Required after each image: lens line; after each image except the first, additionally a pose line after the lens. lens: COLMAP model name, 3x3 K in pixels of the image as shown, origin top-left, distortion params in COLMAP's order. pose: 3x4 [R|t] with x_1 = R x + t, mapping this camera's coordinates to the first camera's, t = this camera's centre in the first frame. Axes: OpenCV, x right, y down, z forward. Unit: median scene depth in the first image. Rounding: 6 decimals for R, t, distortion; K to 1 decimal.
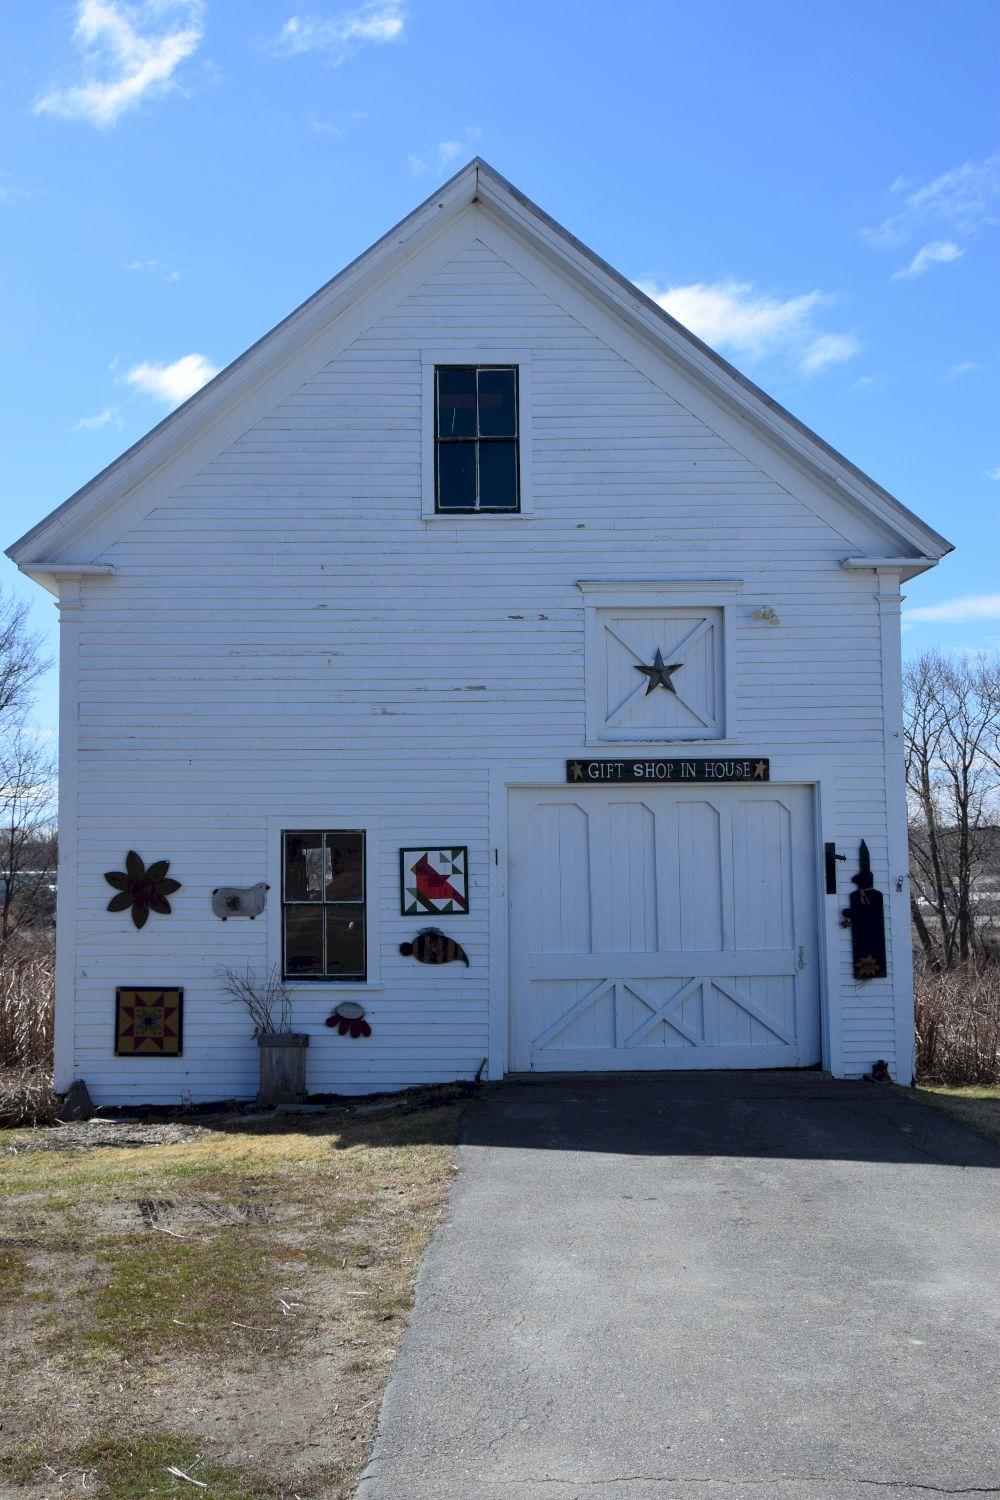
lens RADIAL K [[1594.0, 0, 498.2], [0, 1594.0, 770.7], [0, 0, 1]] dist [-0.015822, 0.001446]
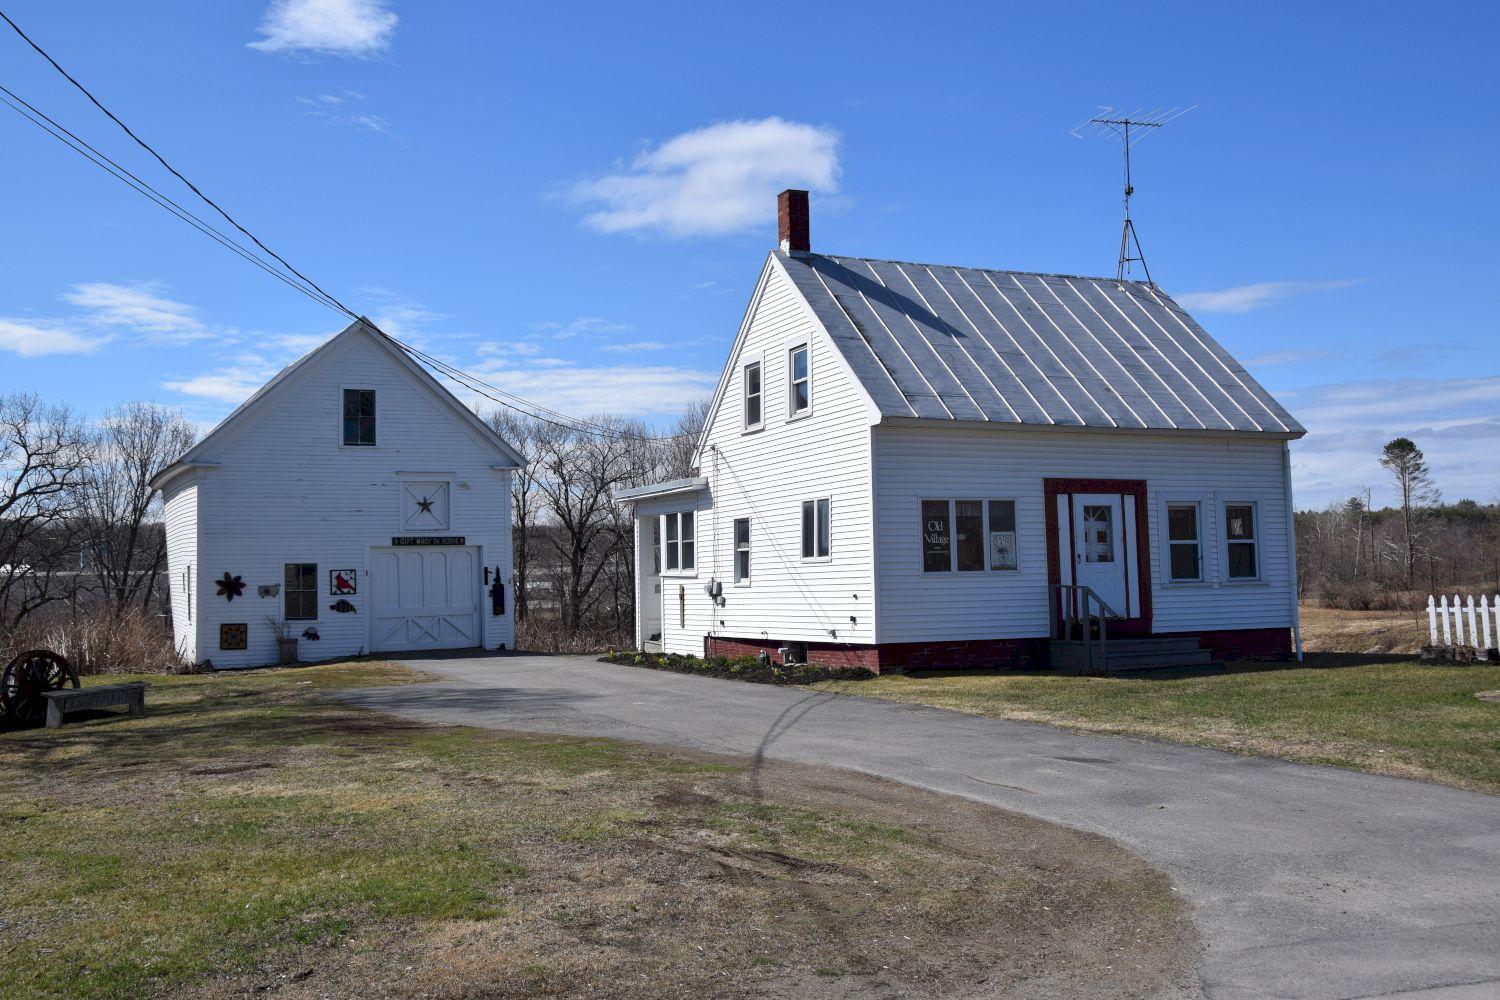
lens RADIAL K [[1450.4, 0, 748.9], [0, 1450.4, 495.7], [0, 0, 1]] dist [-0.052861, 0.010645]
pose [[0.903741, 0.012133, 0.427907, -0.469461], [-0.018963, 0.999752, 0.011703, -0.119771], [-0.427659, -0.018691, 0.903747, -1.513296]]
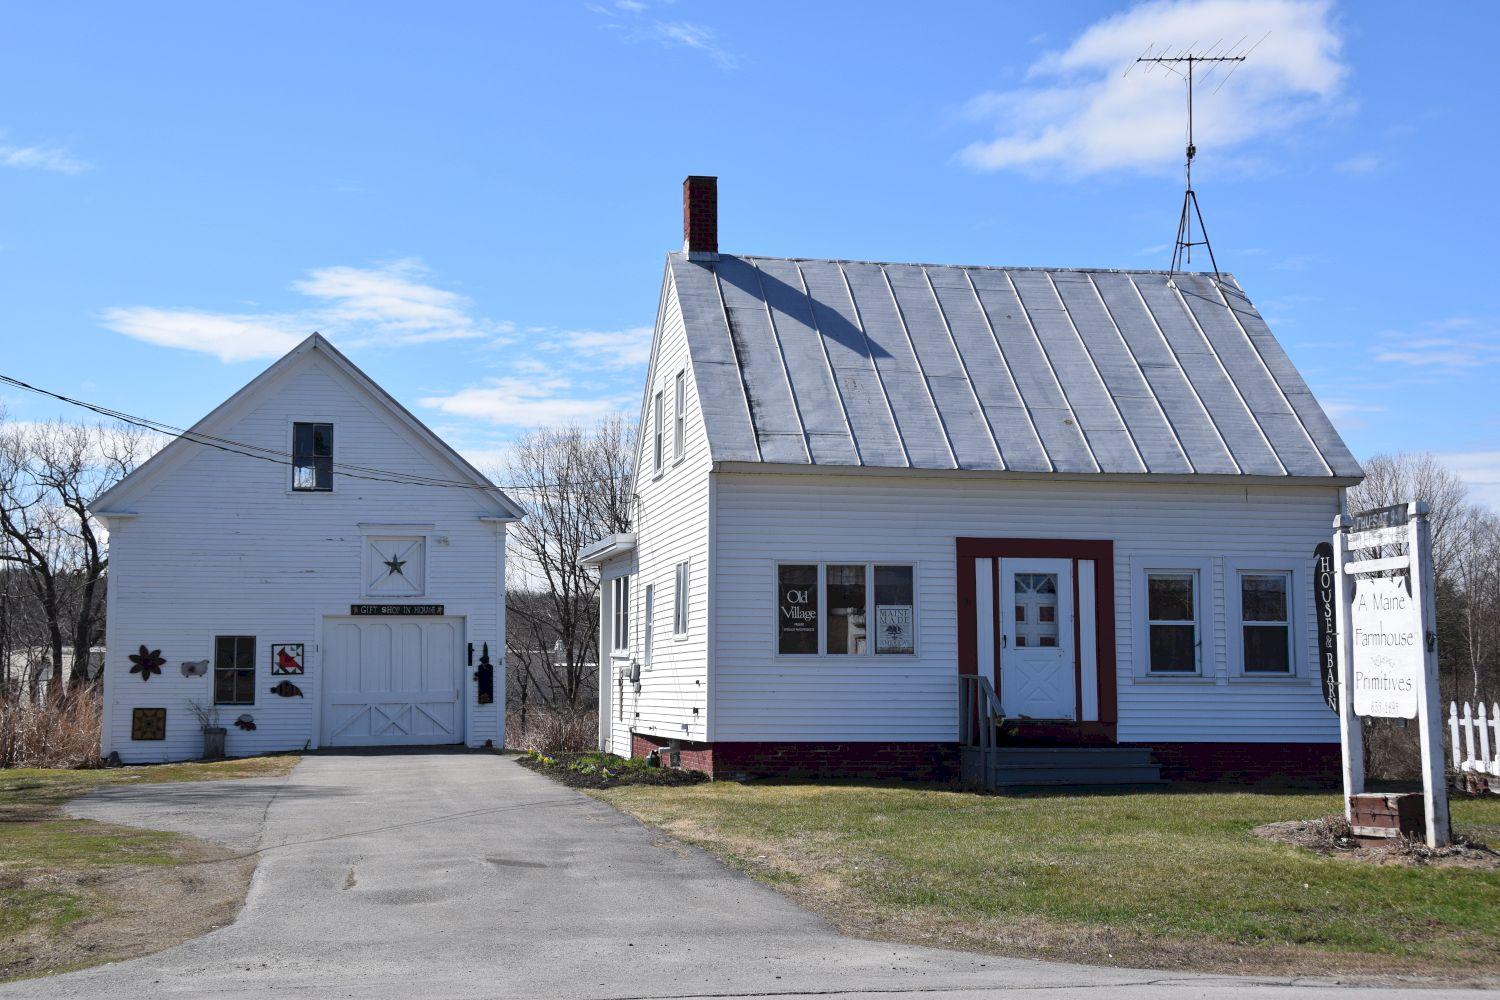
lens RADIAL K [[2046.2, 0, 750.6], [0, 2046.2, 504.5], [0, 0, 1]] dist [0.124998, 0.075484]
pose [[0.977456, 0.023392, 0.209839, -0.017545], [-0.022500, 0.999725, -0.006635, -0.140356], [-0.209936, 0.001764, 0.977713, -1.922338]]
